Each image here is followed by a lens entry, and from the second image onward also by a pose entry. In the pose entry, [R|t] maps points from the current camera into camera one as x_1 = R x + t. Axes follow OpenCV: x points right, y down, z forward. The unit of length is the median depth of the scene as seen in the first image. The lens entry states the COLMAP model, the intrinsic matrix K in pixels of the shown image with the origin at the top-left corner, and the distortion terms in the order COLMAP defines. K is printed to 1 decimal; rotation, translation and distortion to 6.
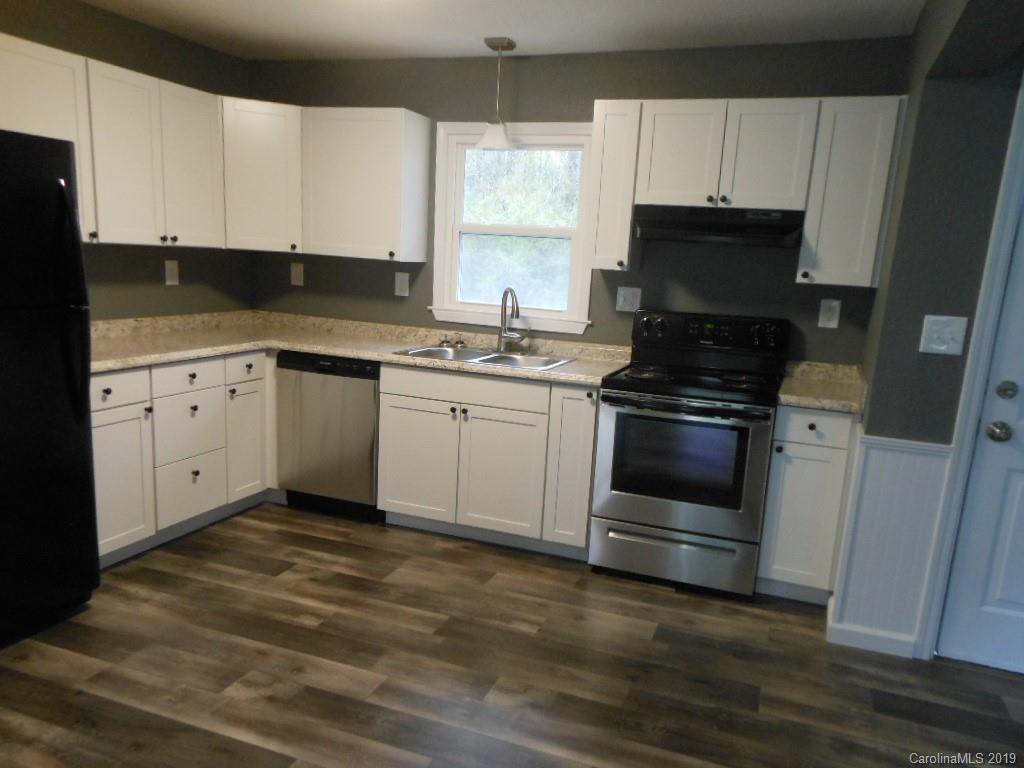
lens RADIAL K [[781.7, 0, 512.1], [0, 781.7, 424.4], [0, 0, 1]] dist [0.009514, 0.014933]
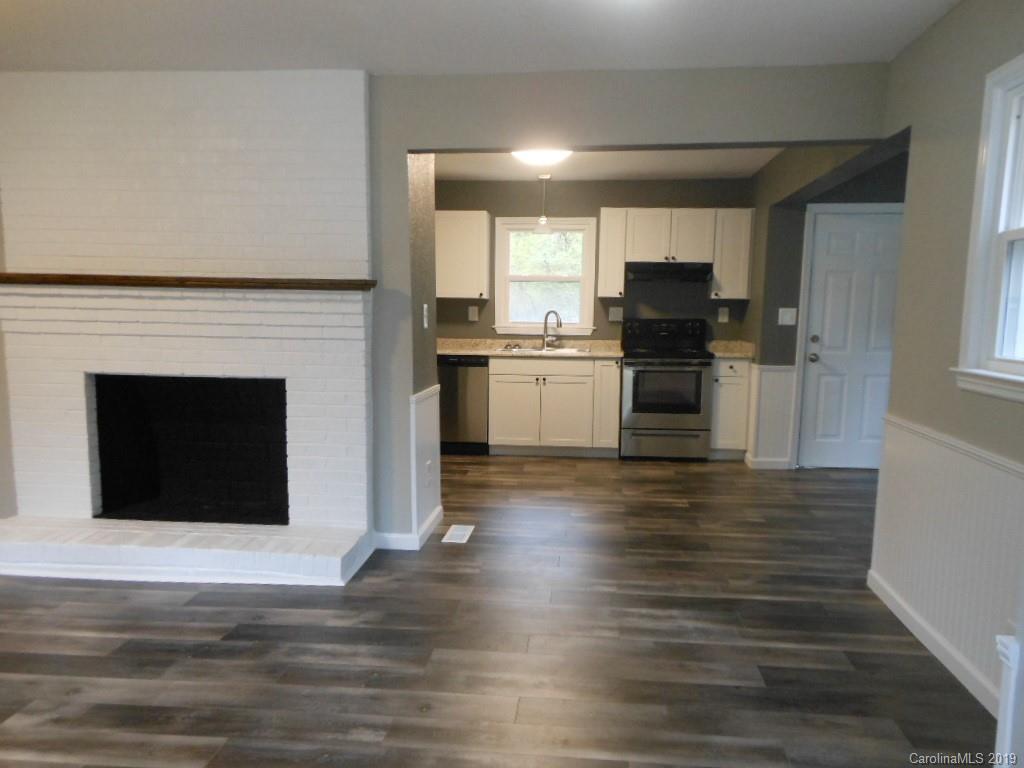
lens RADIAL K [[804.1, 0, 511.6], [0, 804.1, 432.3], [0, 0, 1]] dist [-0.000070, 0.006026]
pose [[0.961162, -0.086772, 0.261987, -0.683082], [0.100442, 0.994169, -0.039222, 0.183676], [-0.257057, 0.064013, 0.964274, -0.807648]]
